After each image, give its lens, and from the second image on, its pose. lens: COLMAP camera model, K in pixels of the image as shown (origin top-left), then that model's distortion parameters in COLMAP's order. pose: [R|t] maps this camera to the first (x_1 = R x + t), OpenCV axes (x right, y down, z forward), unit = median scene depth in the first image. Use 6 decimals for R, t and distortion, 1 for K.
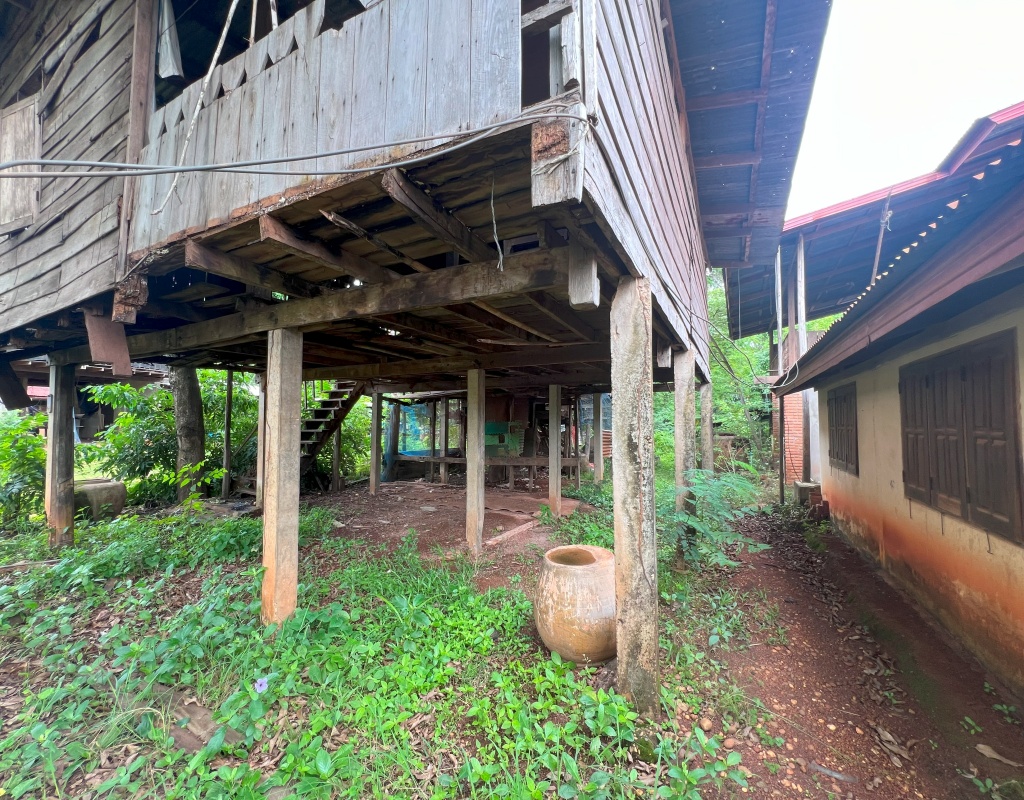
lens RADIAL K [[426.5, 0, 509.4], [0, 426.5, 400.6], [0, 0, 1]] dist [-0.001327, 0.000786]
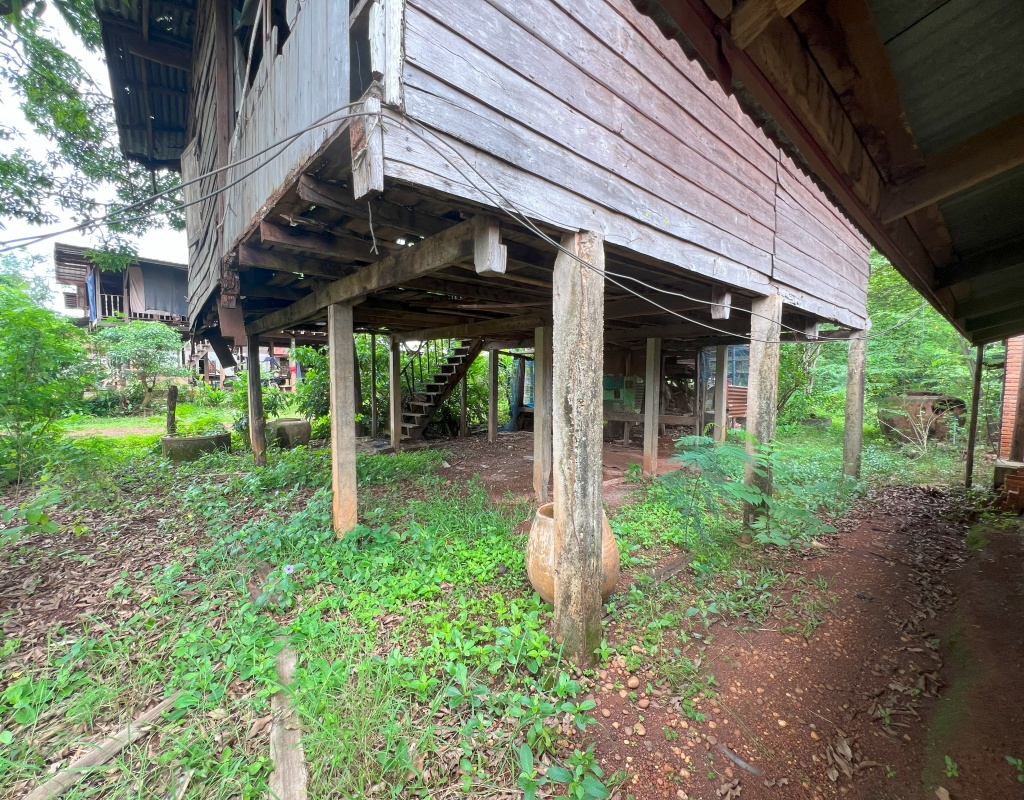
lens RADIAL K [[426.5, 0, 509.8], [0, 426.5, 399.6], [0, 0, 1]] dist [-0.001327, 0.000786]
pose [[0.930771, 0.024798, -0.364761, 0.395587], [0.015034, 0.994257, 0.105956, -0.016895], [0.365294, -0.104104, 0.925053, 0.016594]]
